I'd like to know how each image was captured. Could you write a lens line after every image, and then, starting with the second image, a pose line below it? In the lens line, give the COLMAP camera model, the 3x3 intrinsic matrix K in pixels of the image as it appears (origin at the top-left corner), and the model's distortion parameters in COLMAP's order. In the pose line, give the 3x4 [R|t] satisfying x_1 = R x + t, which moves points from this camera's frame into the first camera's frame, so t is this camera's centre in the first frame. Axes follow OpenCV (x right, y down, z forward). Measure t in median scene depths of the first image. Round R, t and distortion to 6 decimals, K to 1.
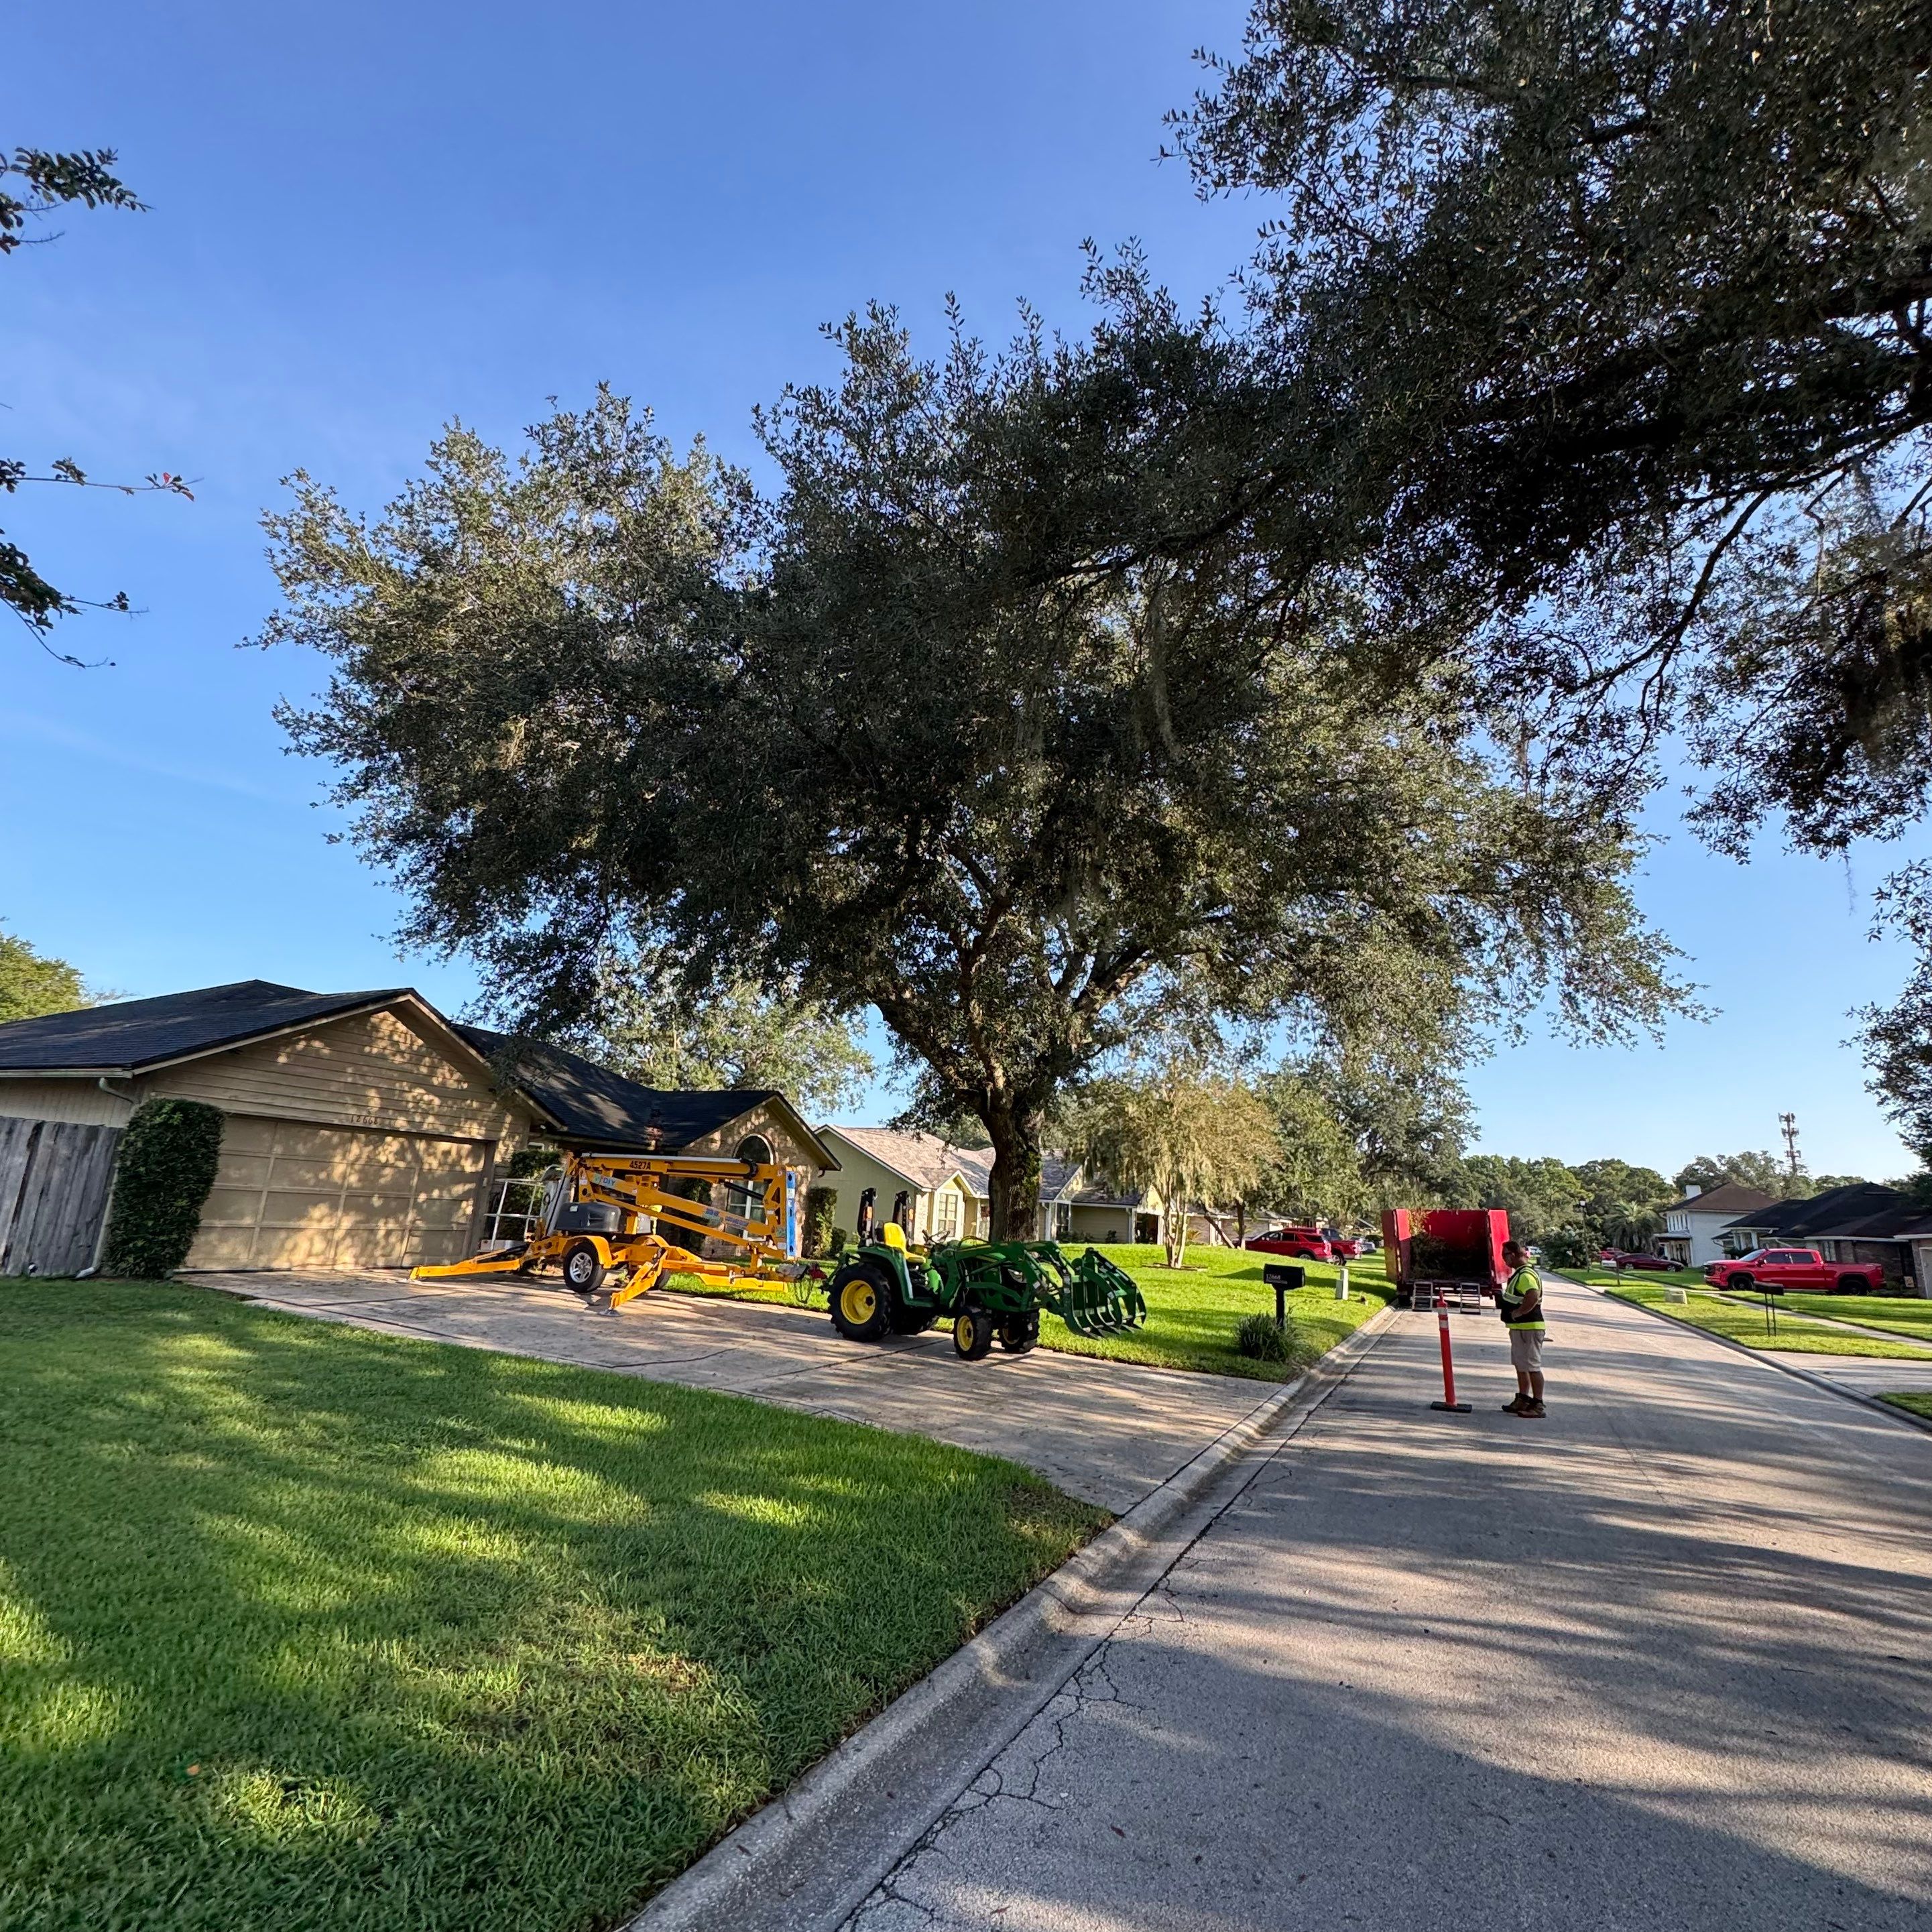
lens RADIAL K [[1028.9, 0, 966.0], [0, 1028.9, 966.0], [0, 0, 1]] dist [-0.000492, 0.001415]
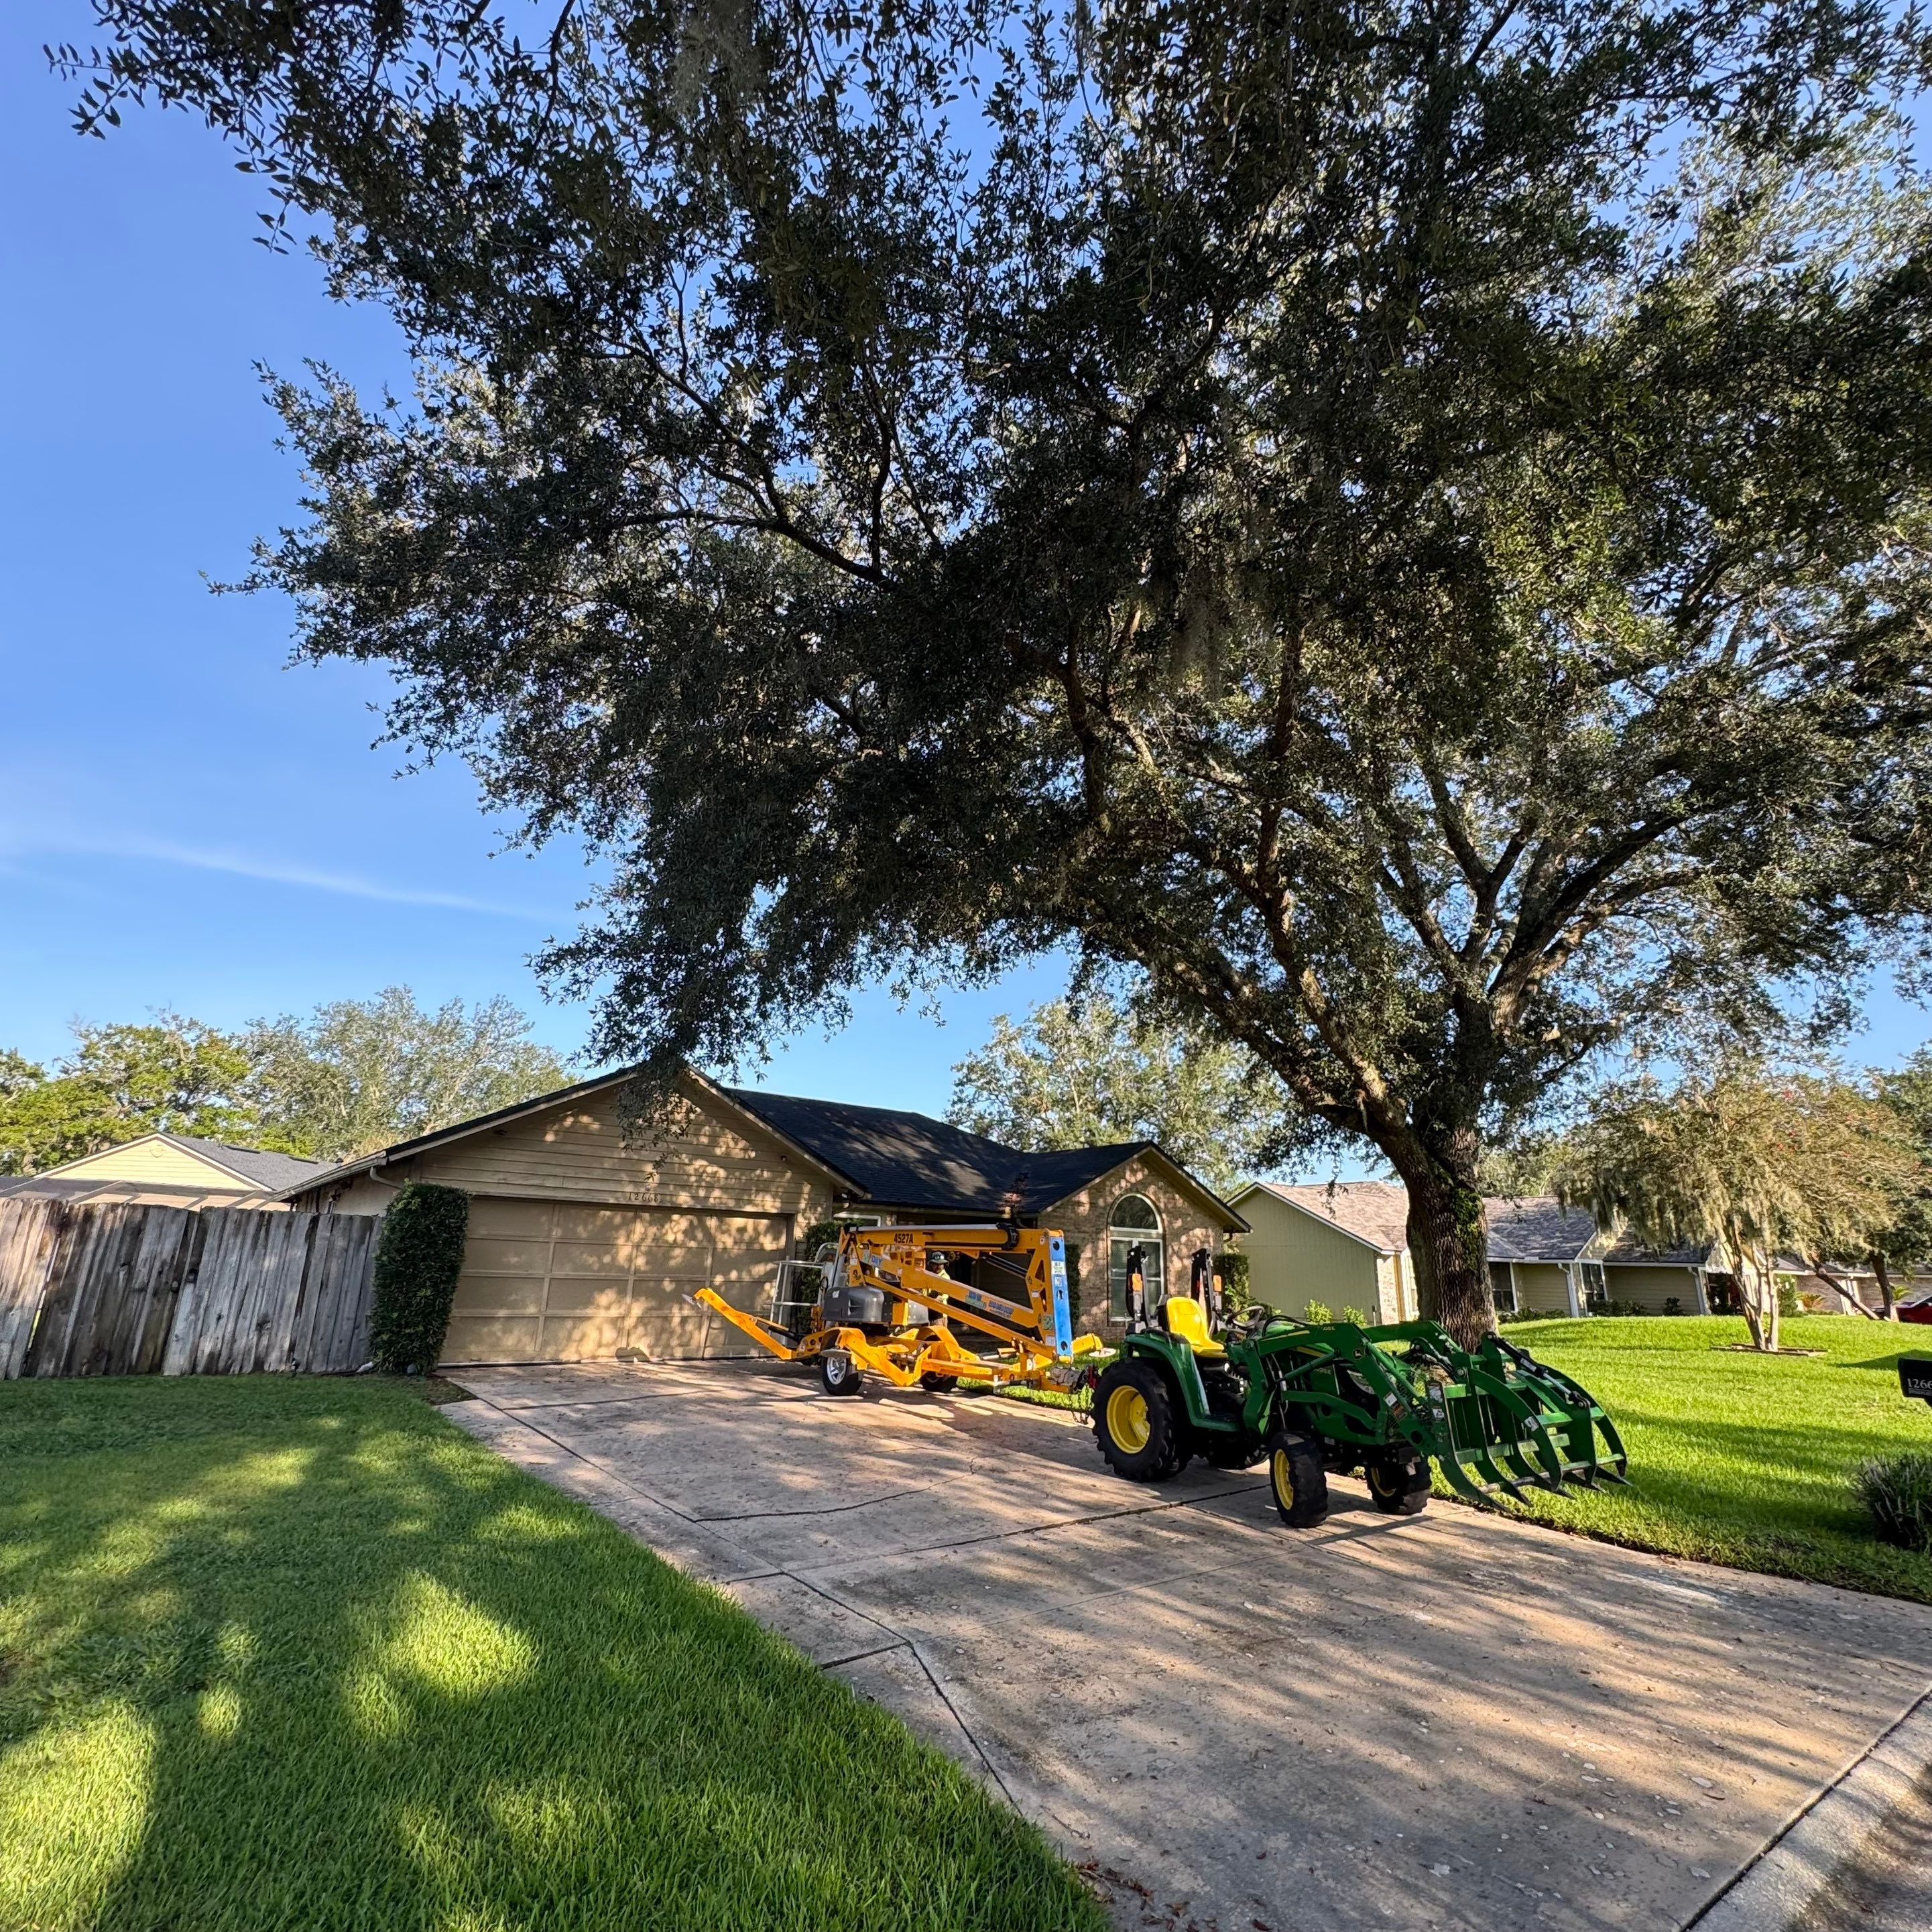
lens RADIAL K [[1028.9, 0, 966.0], [0, 1028.9, 966.0], [0, 0, 1]] dist [-0.000492, 0.001415]
pose [[0.895468, -0.157333, -0.416393, 0.088134], [0.128820, 0.987019, -0.095910, 0.061532], [0.426078, 0.032245, 0.904112, 0.241191]]
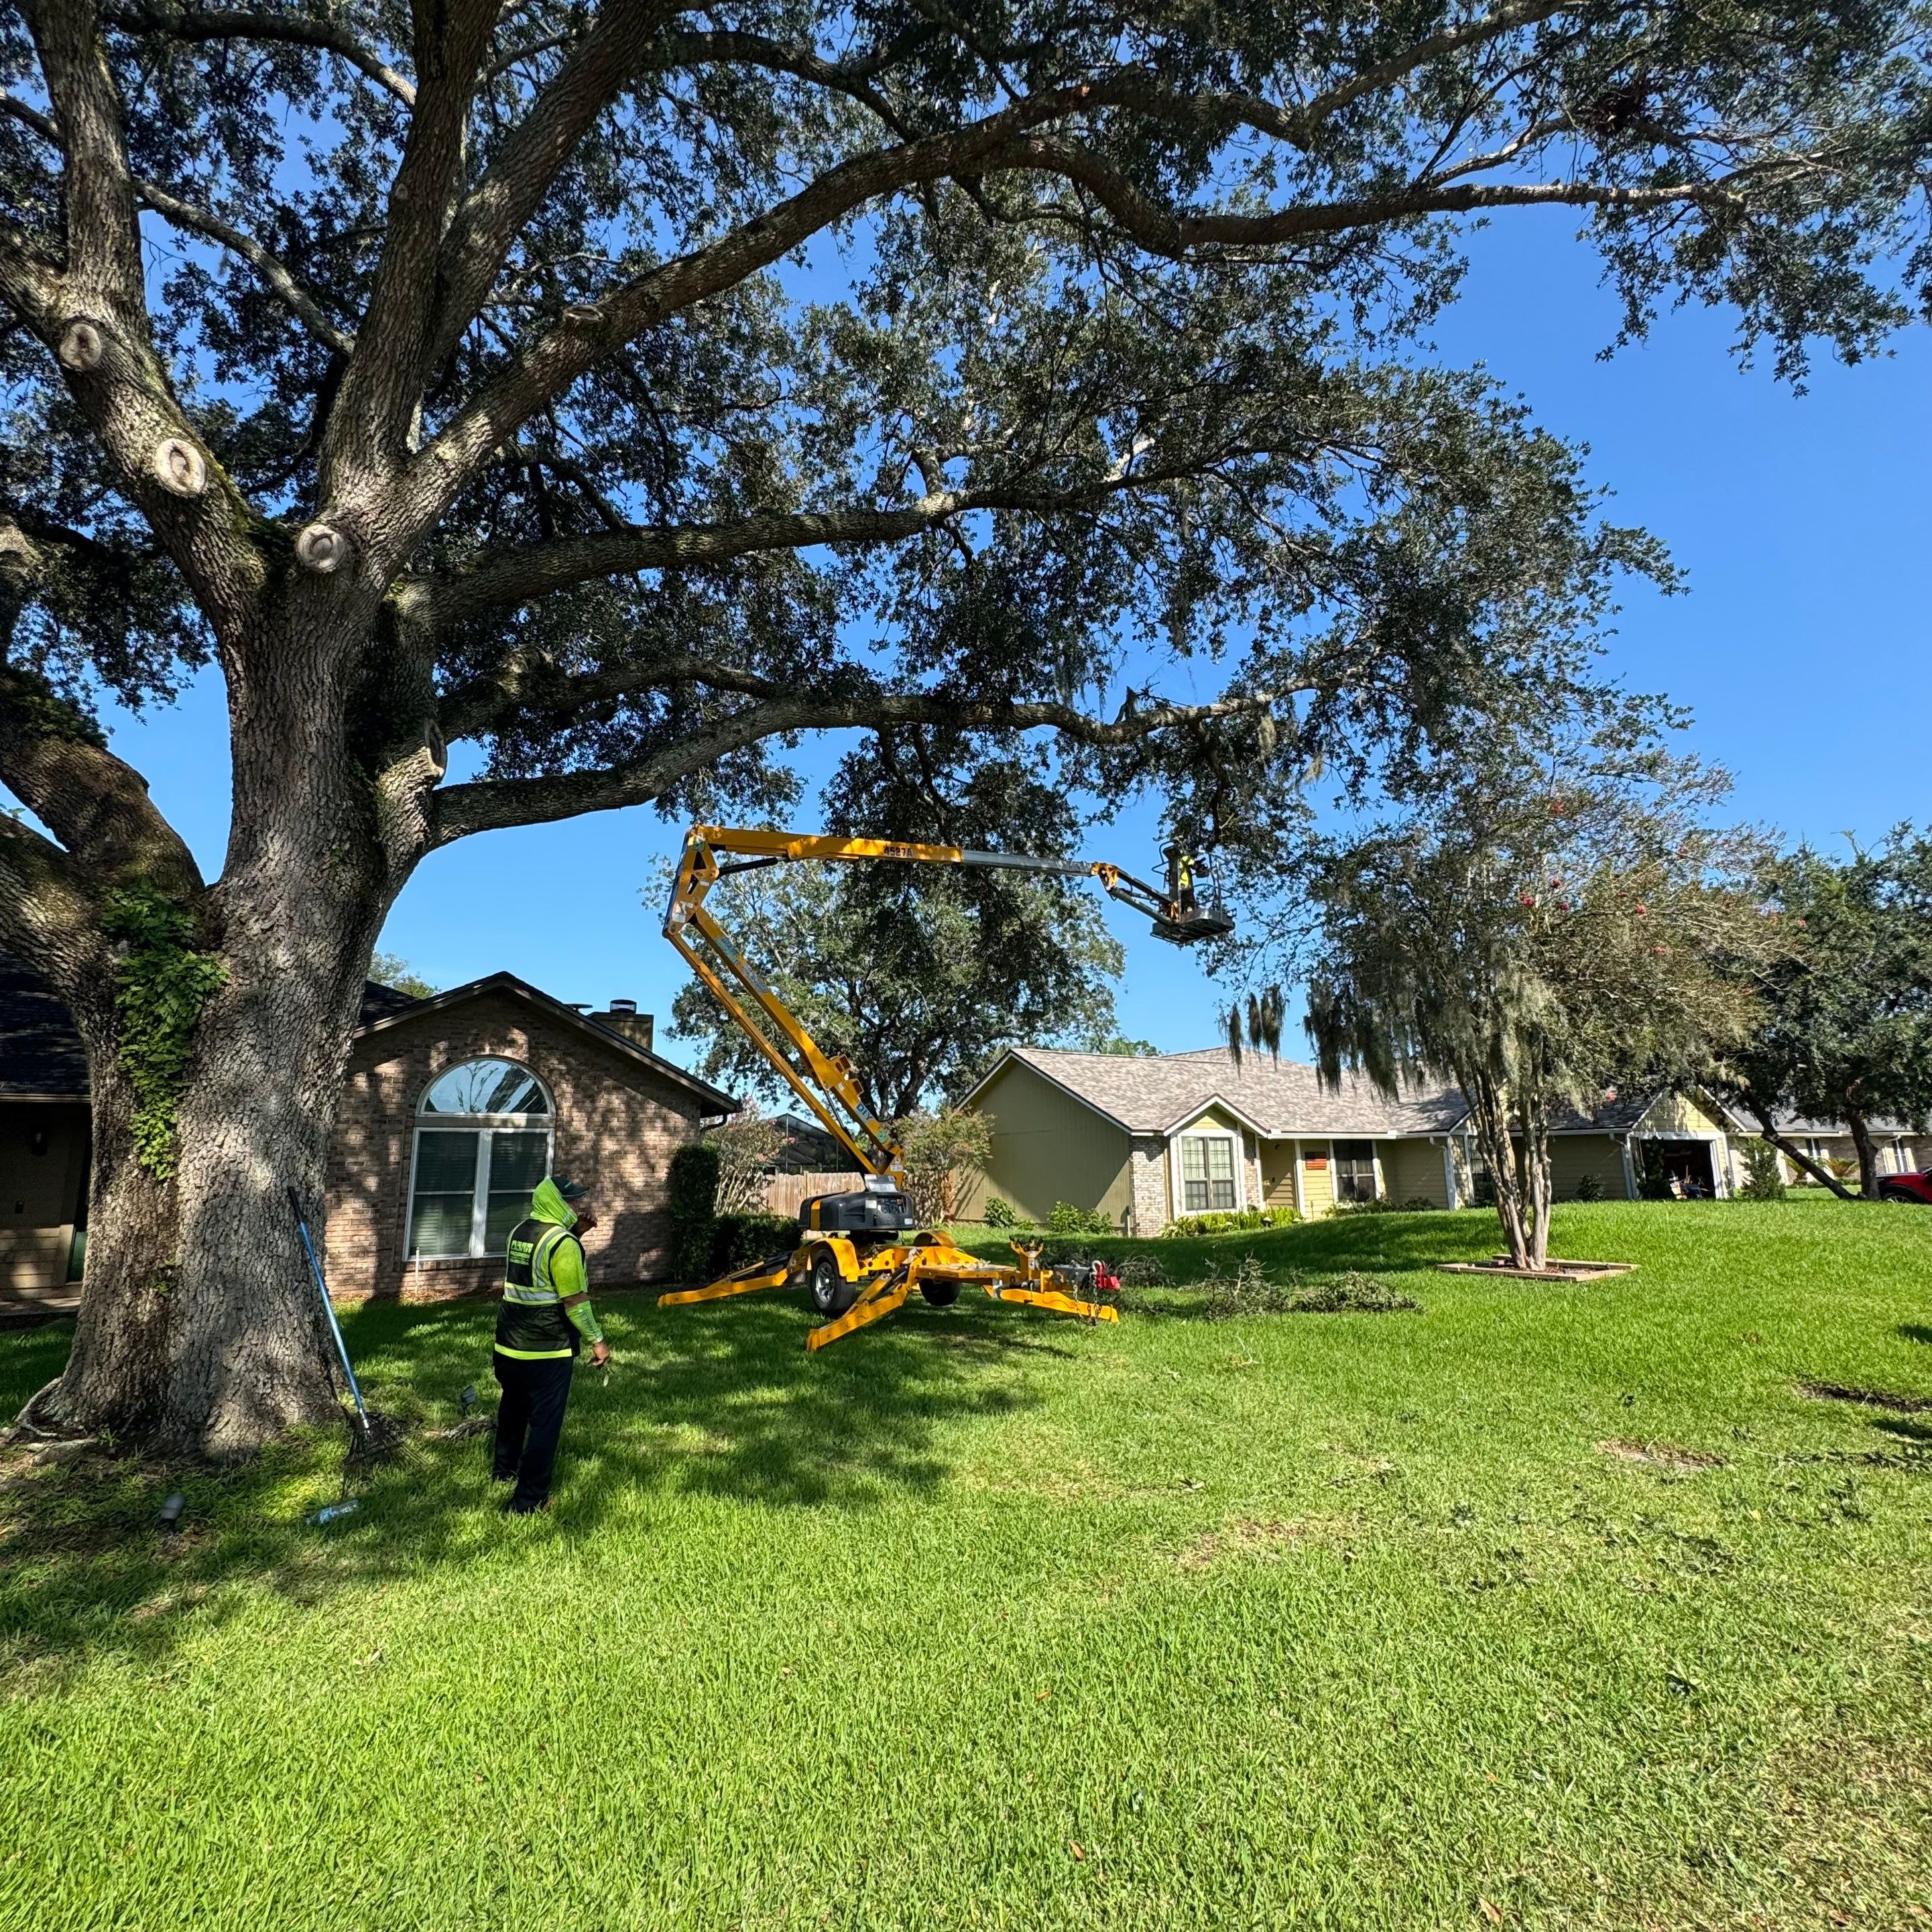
lens RADIAL K [[1028.9, 0, 966.0], [0, 1028.9, 966.0], [0, 0, 1]] dist [-0.000492, 0.001415]
pose [[0.831876, -0.175992, -0.526316, 0.422583], [0.191529, 0.981159, -0.025360, 0.252429], [0.520863, -0.079709, 0.849911, 0.969648]]
